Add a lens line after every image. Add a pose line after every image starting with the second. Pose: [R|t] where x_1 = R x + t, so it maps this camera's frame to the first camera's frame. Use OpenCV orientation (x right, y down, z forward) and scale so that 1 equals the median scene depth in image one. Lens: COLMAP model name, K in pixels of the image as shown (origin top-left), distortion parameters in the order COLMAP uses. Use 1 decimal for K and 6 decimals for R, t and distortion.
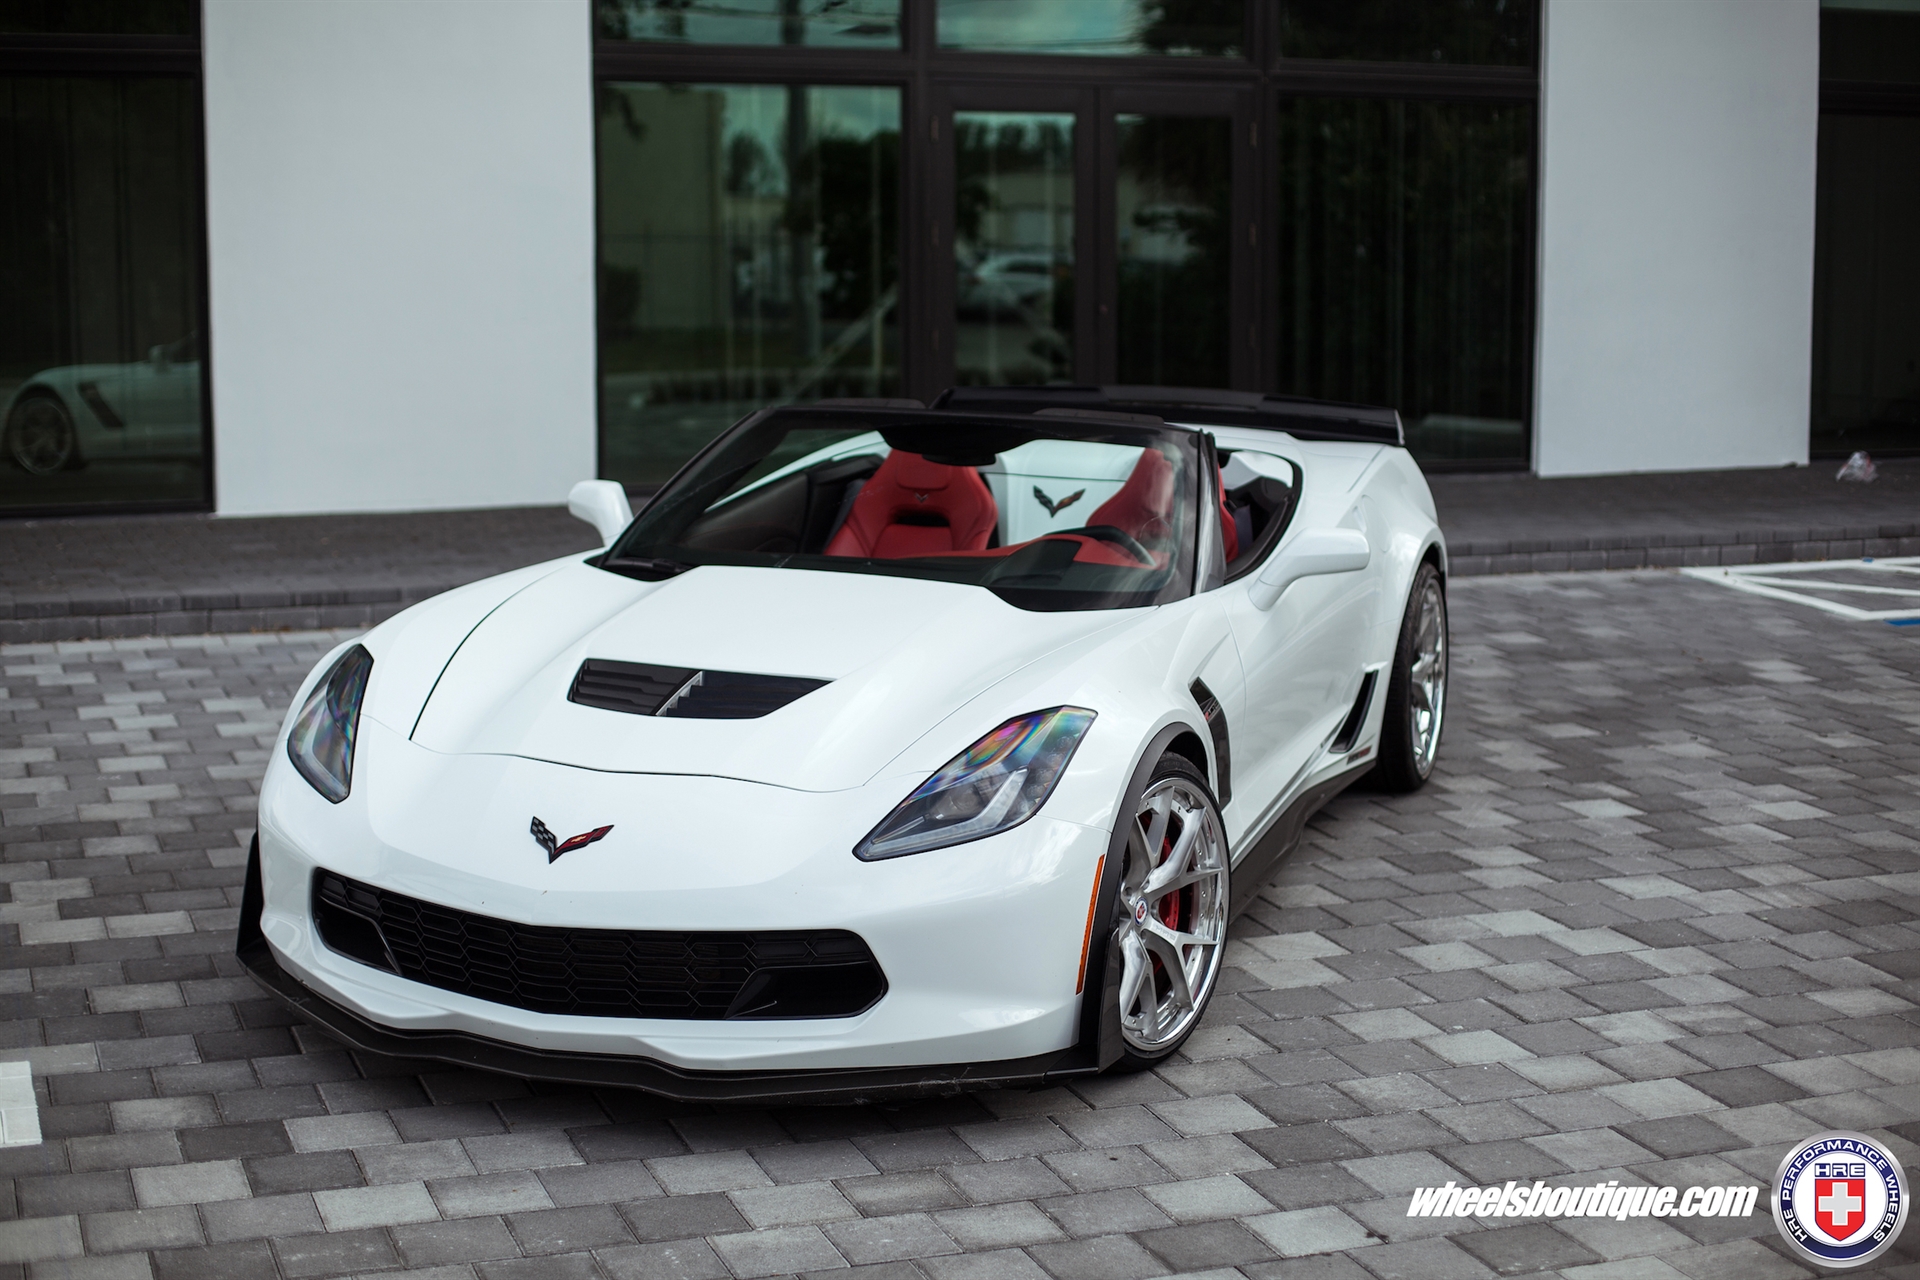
lens RADIAL K [[2900.2, 0, 960.0], [0, 2900.2, 640.0], [0, 0, 1]] dist [-0.156325, 0.214384]
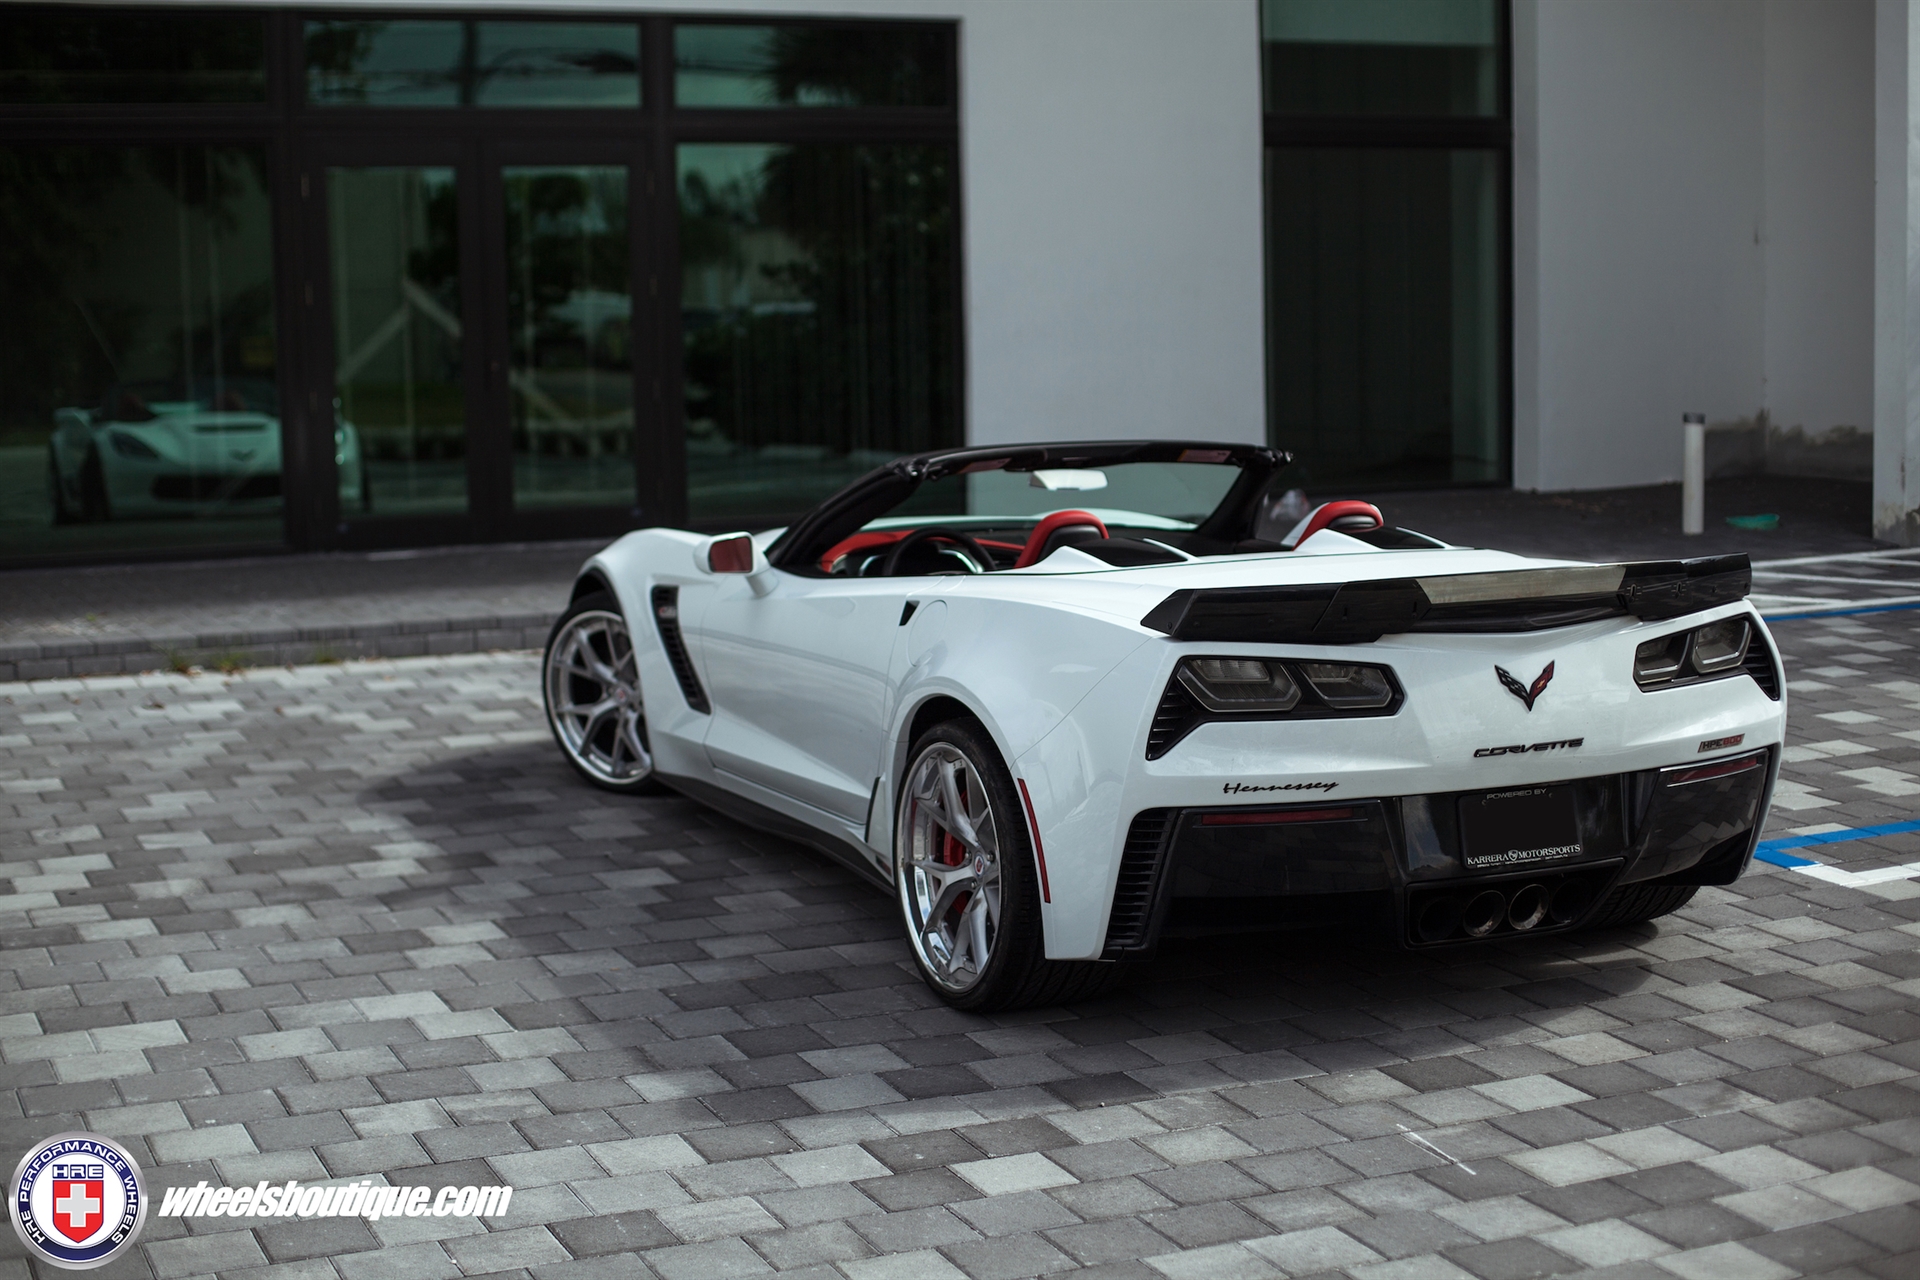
lens RADIAL K [[2900.2, 0, 960.0], [0, 2900.2, 640.0], [0, 0, 1]] dist [-0.156325, 0.214384]
pose [[0.998280, -0.027238, 0.051912, 0.374102], [0.028134, 0.999466, -0.016600, -0.002252], [-0.051433, 0.018032, 0.998514, 0.036832]]
